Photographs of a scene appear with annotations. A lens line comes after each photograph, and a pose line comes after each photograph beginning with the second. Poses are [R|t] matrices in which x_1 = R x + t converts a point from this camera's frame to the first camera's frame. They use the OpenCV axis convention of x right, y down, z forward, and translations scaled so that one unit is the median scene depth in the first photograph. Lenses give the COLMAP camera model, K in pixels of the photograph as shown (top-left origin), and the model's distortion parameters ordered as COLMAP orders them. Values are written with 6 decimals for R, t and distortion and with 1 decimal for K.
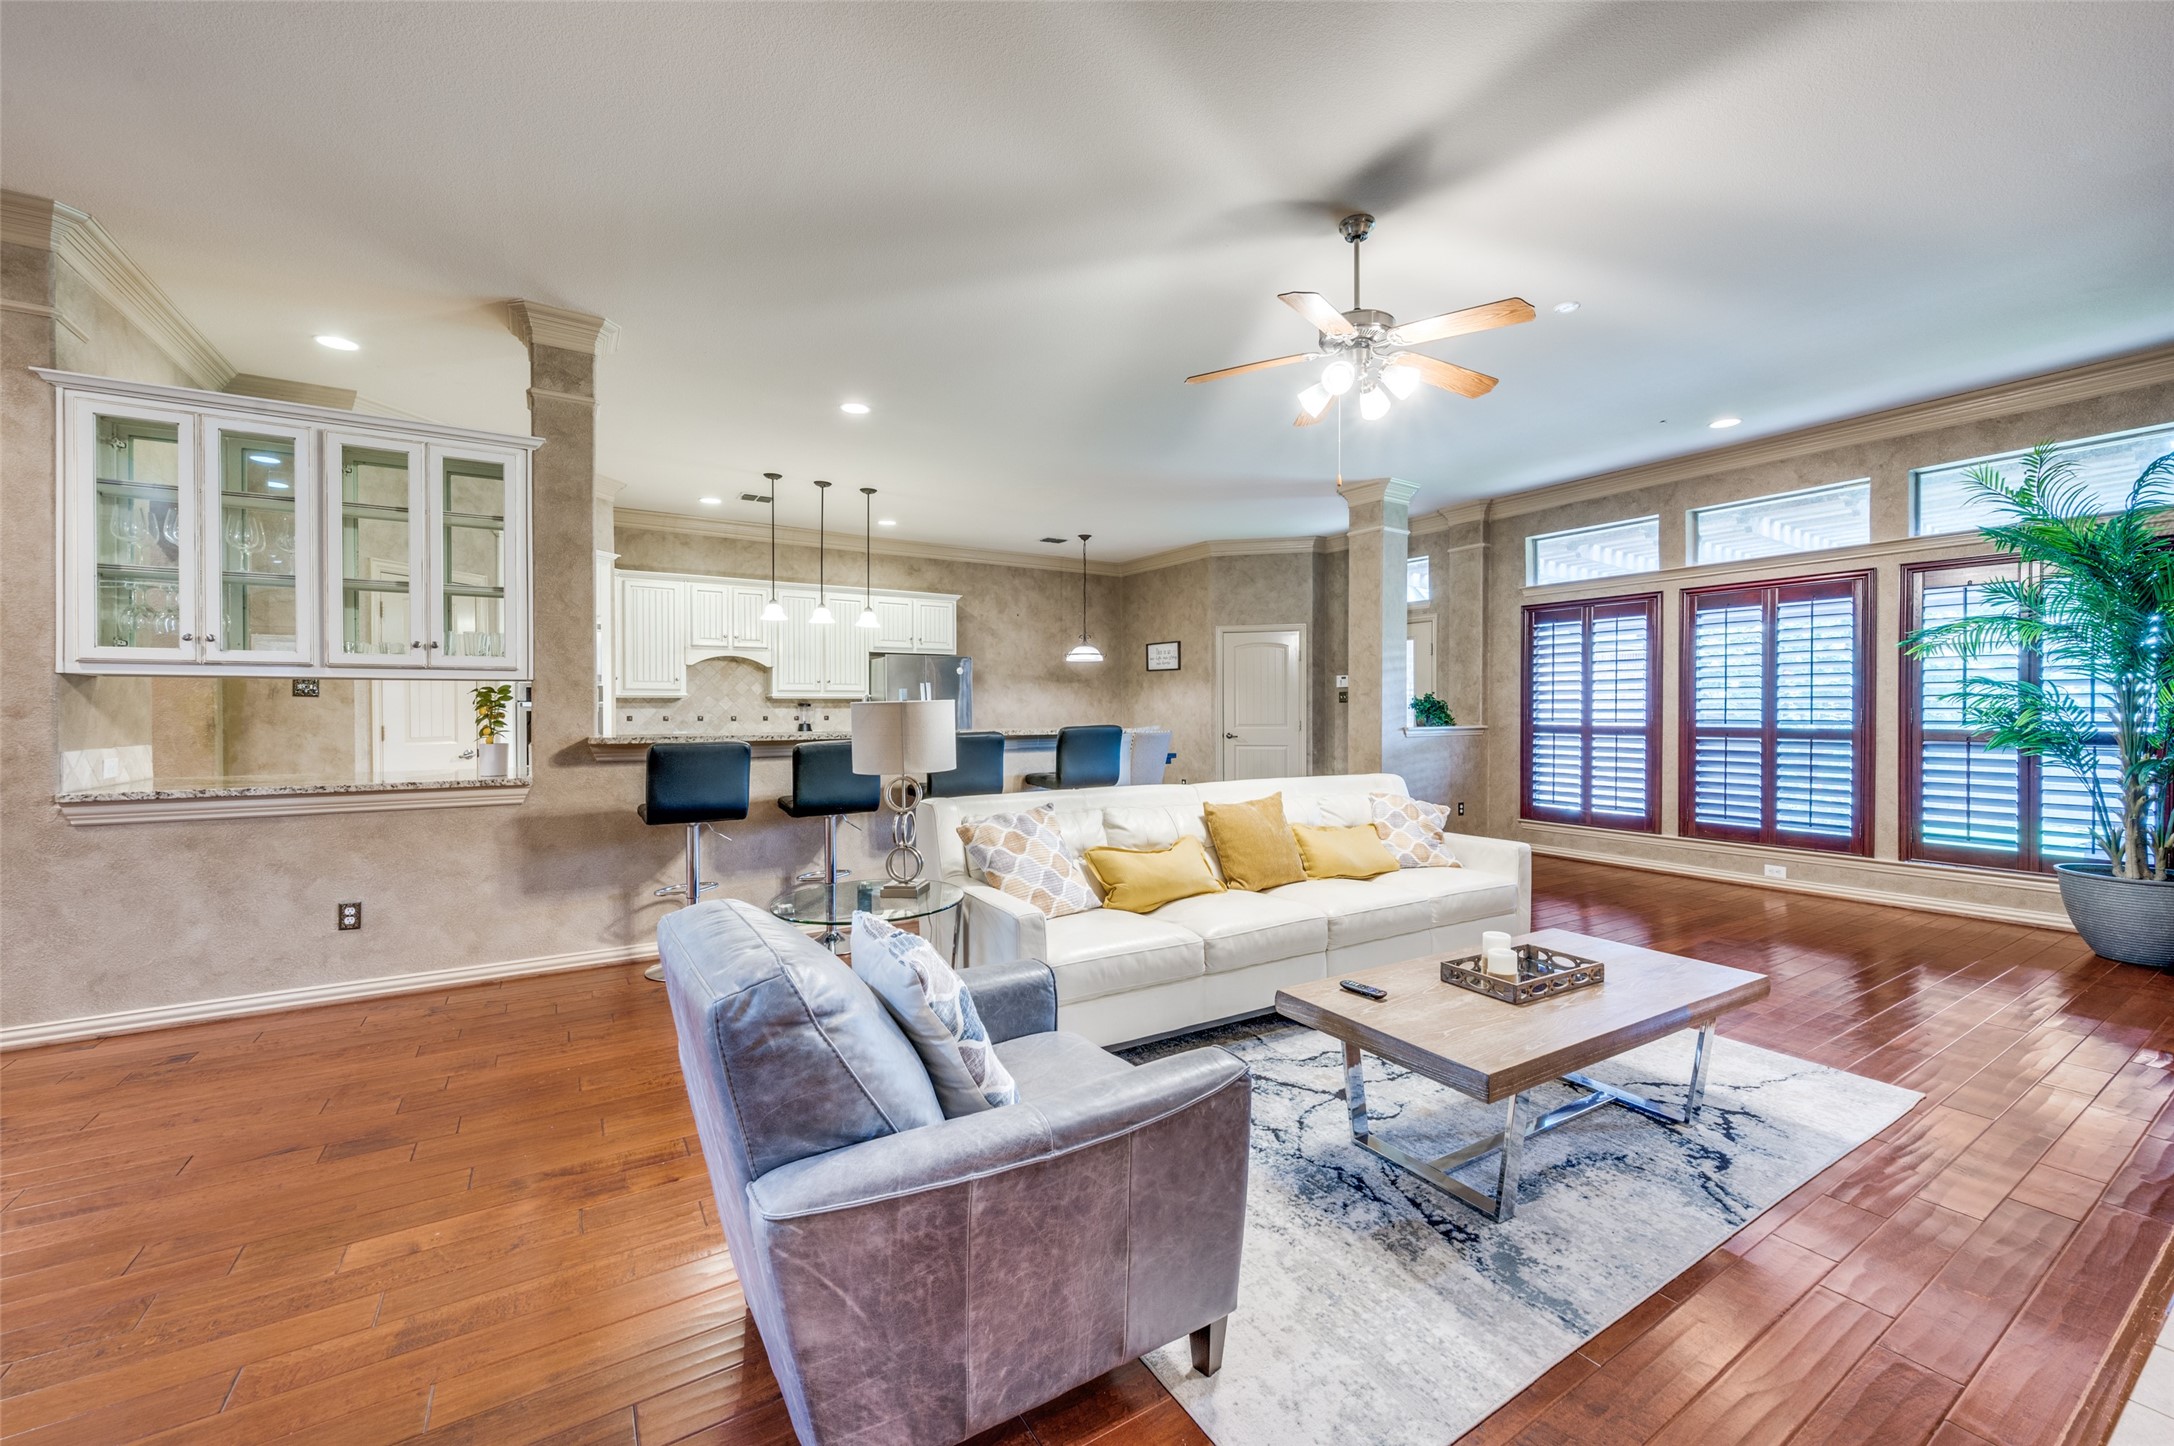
lens RADIAL K [[849.2, 0, 1112.5], [0, 849.2, 723.0], [0, 0, 1]] dist [-0.005763, 0.000241]
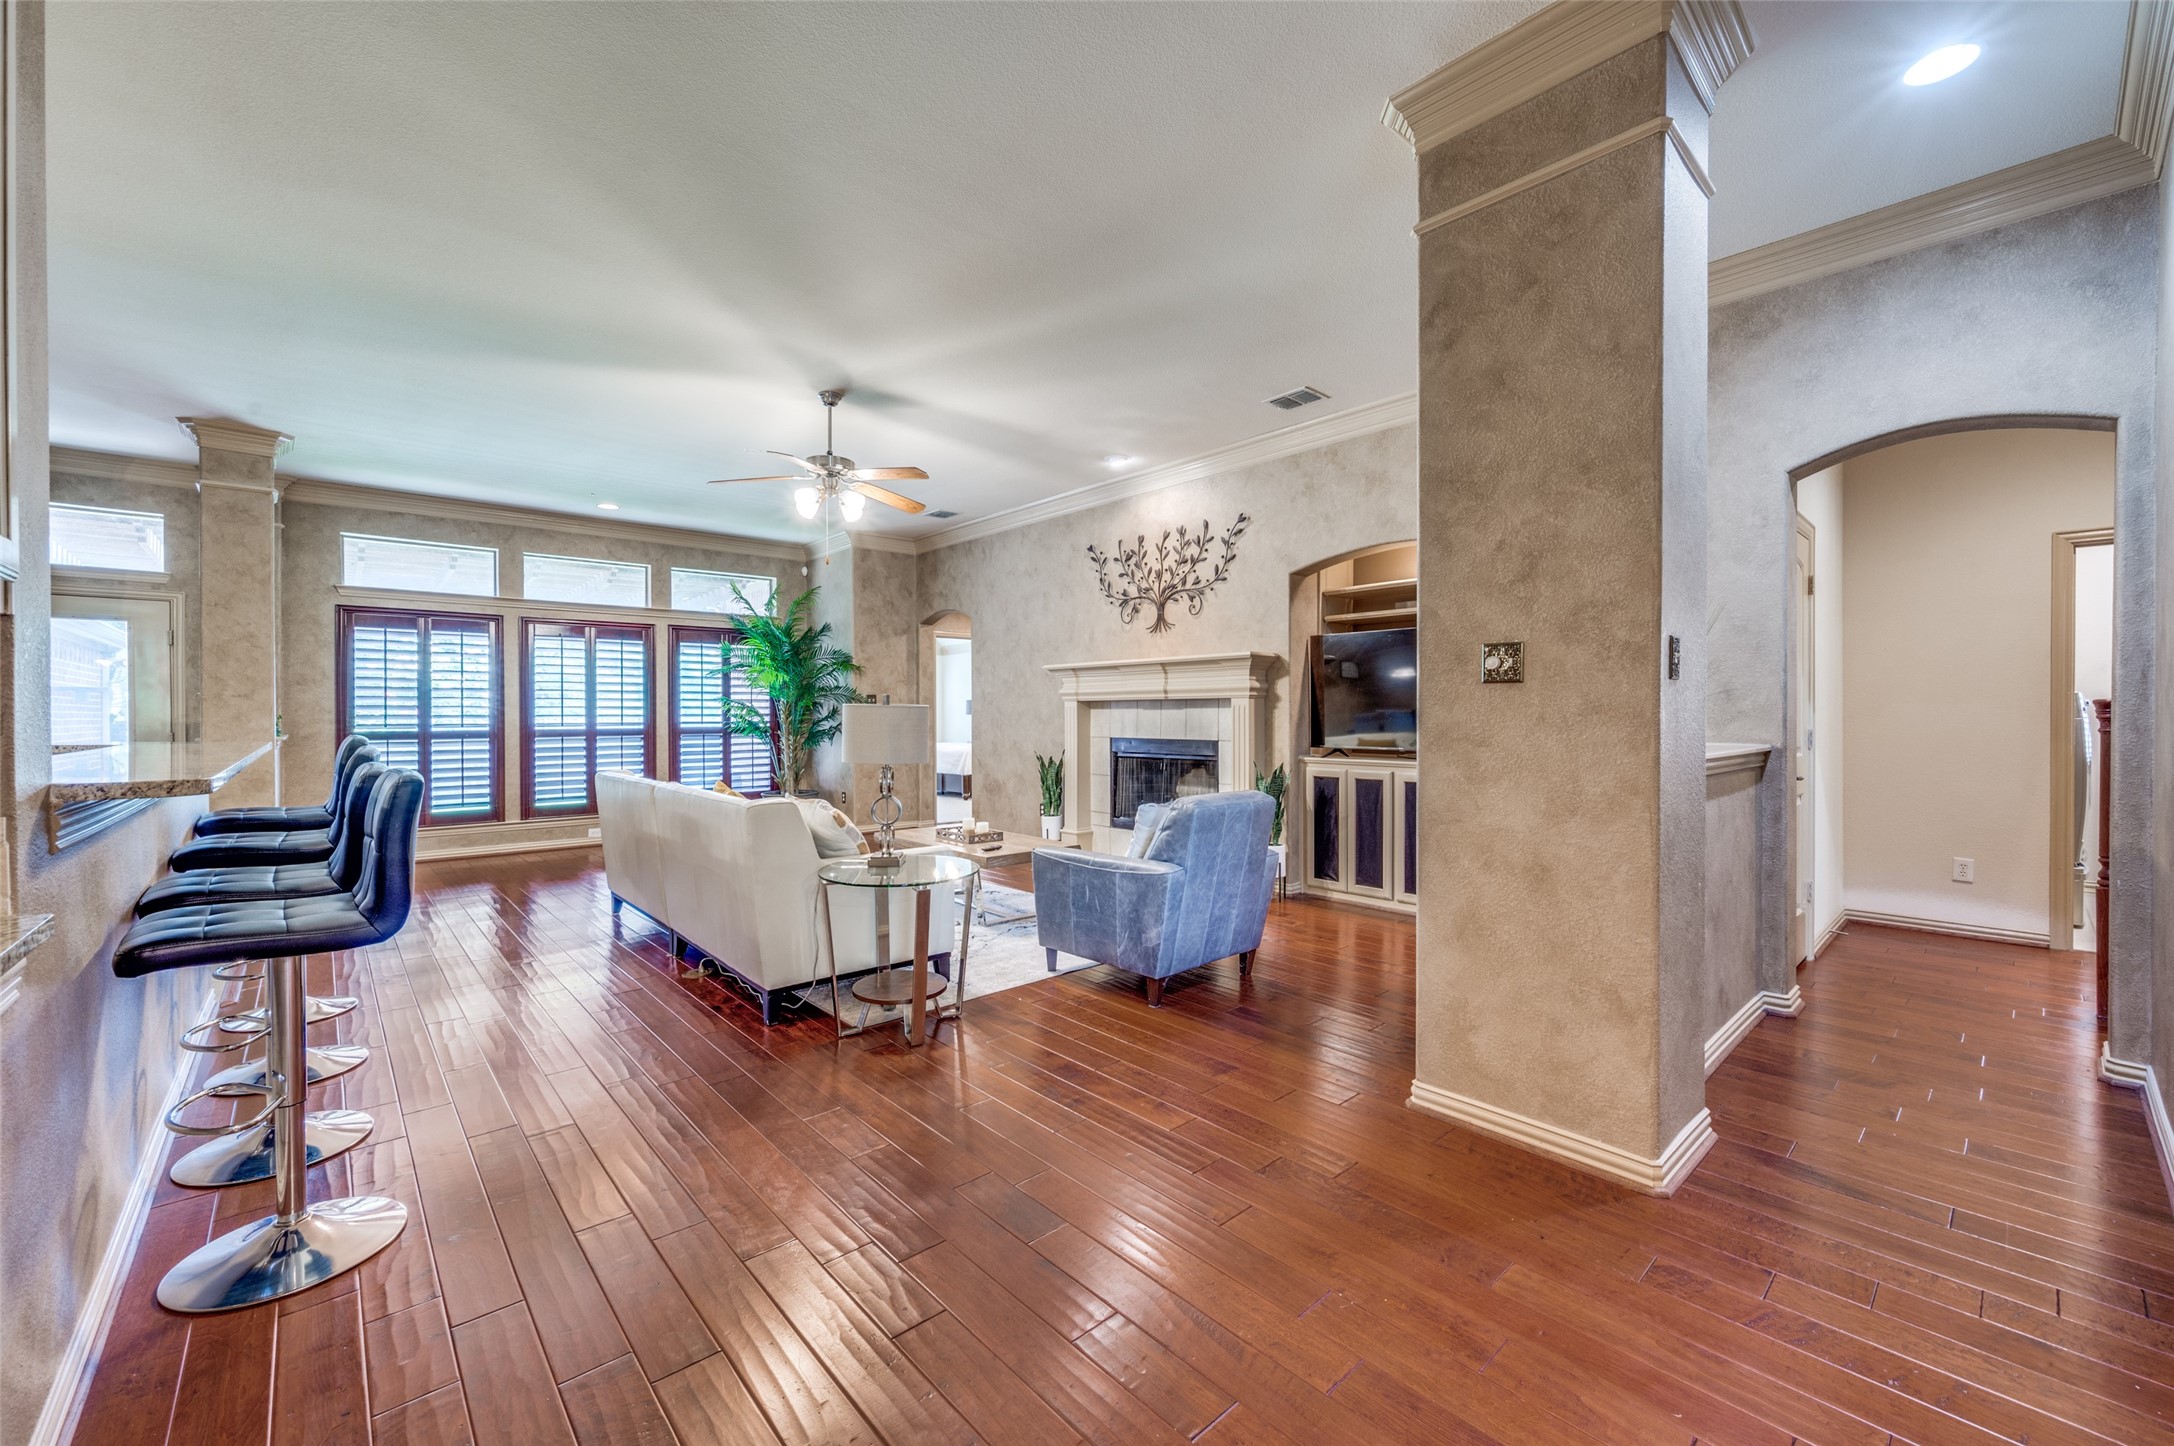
lens RADIAL K [[849.2, 0, 1089.2], [0, 849.2, 721.0], [0, 0, 1]] dist [-0.005763, 0.000241]
pose [[-0.174316, -0.006245, 0.984670, -0.608162], [0.019007, 0.999772, 0.009705, -0.004233], [-0.984506, 0.020408, -0.174158, 0.381239]]
